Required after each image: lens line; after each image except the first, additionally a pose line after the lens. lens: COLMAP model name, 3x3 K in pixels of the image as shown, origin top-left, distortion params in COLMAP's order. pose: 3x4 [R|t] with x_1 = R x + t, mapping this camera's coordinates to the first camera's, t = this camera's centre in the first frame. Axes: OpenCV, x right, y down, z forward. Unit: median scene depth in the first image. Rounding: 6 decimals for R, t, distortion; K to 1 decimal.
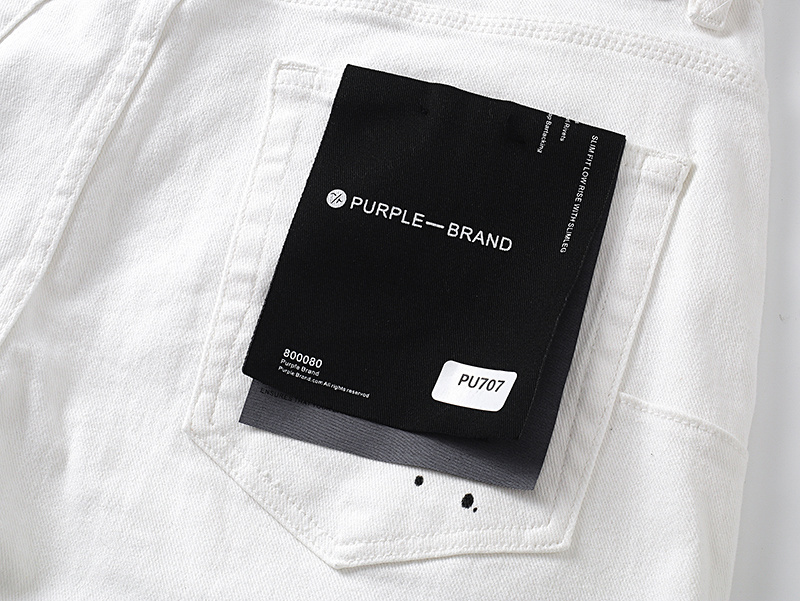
lens RADIAL K [[1197.8, 0, 400.0], [0, 1197.8, 300.5], [0, 0, 1]] dist [-0.132490, 0.091600]
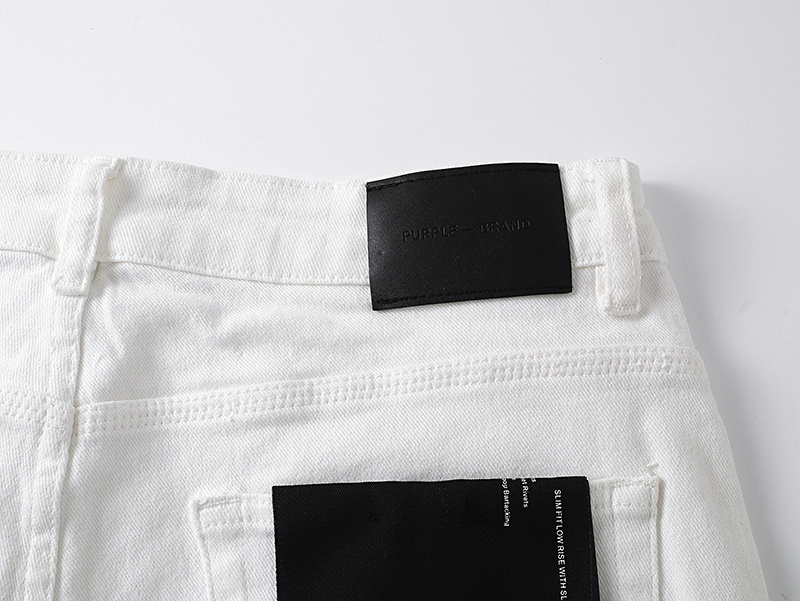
lens RADIAL K [[1197.8, 0, 400.0], [0, 1197.8, 300.5], [0, 0, 1]] dist [-0.132490, 0.091600]
pose [[0.937222, -0.320416, 0.137656, -0.032277], [0.305761, 0.944831, 0.117490, -0.408153], [-0.167707, -0.068024, 0.983487, 0.101934]]
